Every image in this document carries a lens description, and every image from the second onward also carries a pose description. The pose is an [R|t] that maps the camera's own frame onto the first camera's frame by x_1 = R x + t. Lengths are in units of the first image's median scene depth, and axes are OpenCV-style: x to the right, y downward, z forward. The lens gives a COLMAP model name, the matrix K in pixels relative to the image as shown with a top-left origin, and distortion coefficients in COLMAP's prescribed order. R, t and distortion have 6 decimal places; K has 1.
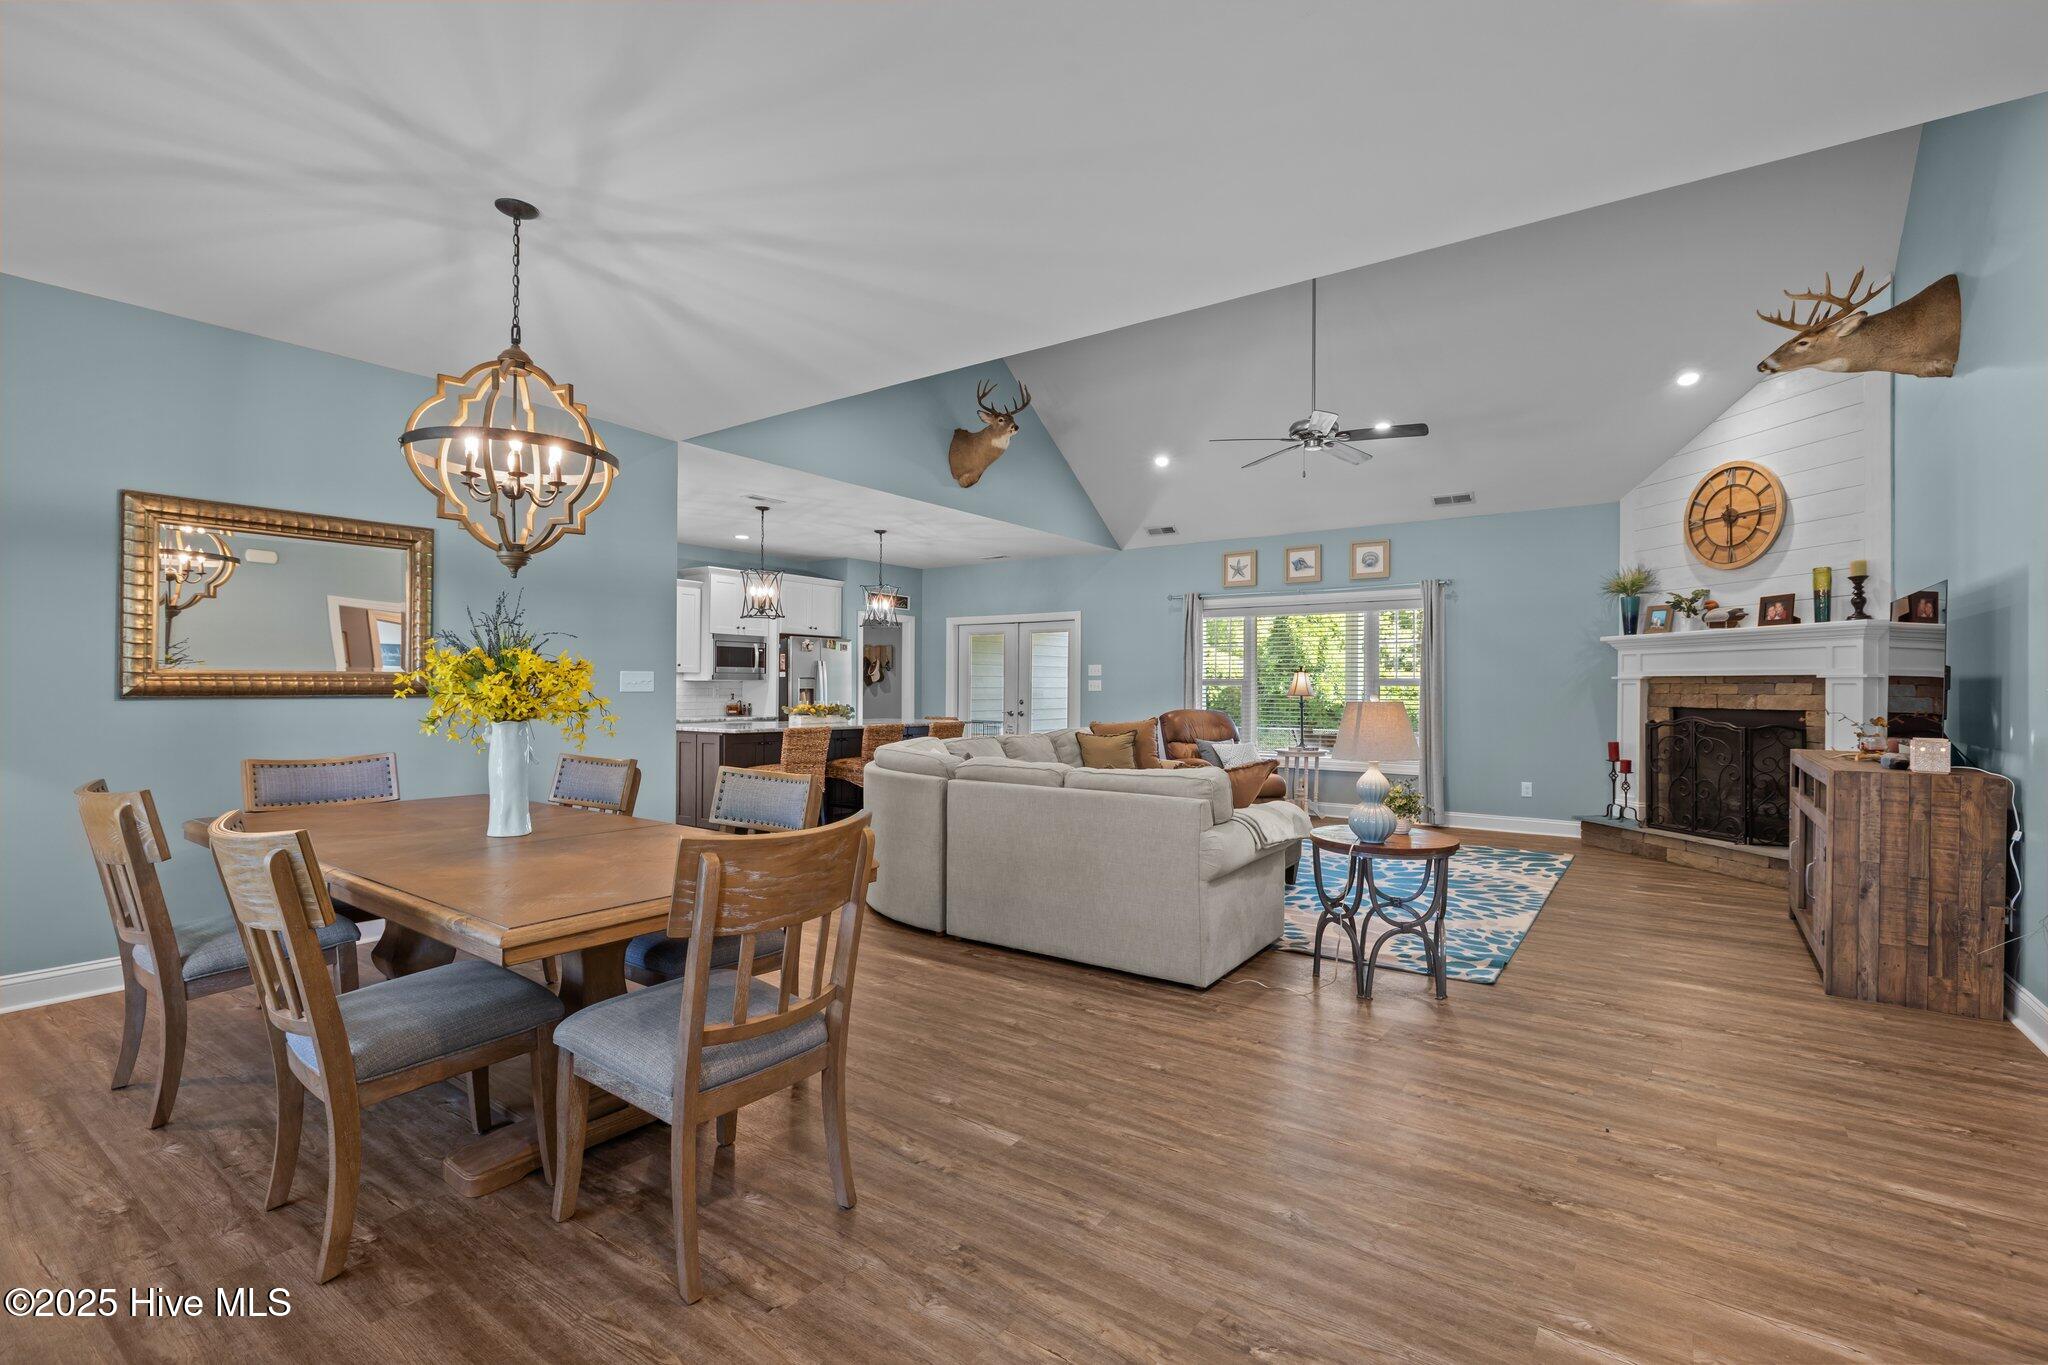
lens RADIAL K [[926.7, 0, 1023.1], [0, 926.7, 681.5], [0, 0, 1]] dist [-0.002018, -0.000028]
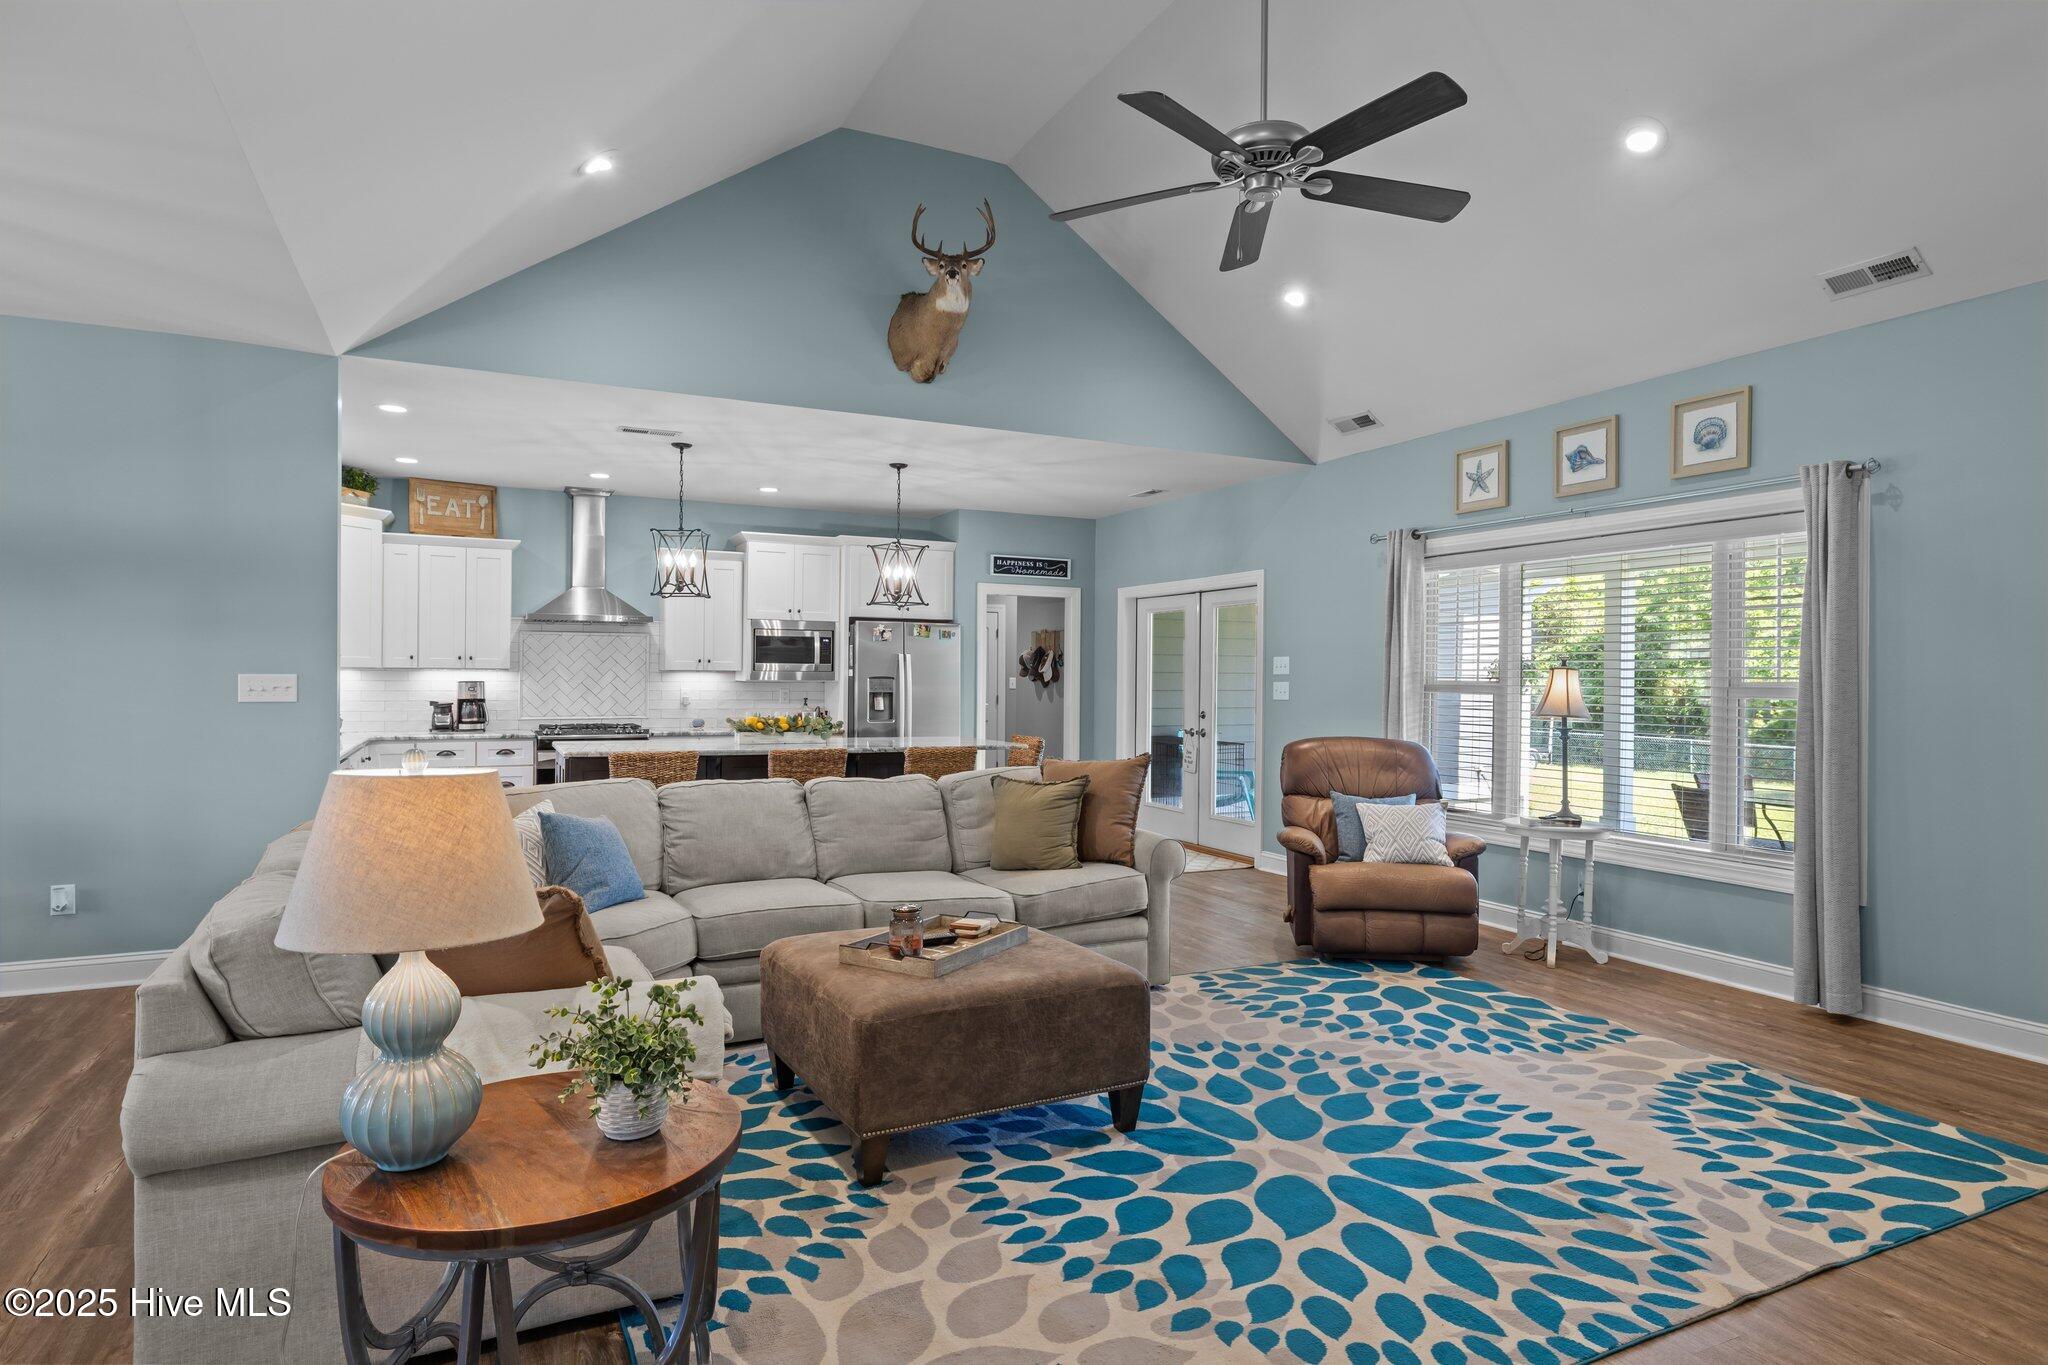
lens RADIAL K [[1142.8, 0, 1022.8], [0, 1142.8, 682.3], [0, 0, 1]] dist [0.000585, 0.000450]
pose [[0.876328, 0.004238, -0.481697, 0.332183], [-0.001211, 0.999978, 0.006596, -0.006679], [0.481714, -0.005197, 0.876313, 0.297009]]
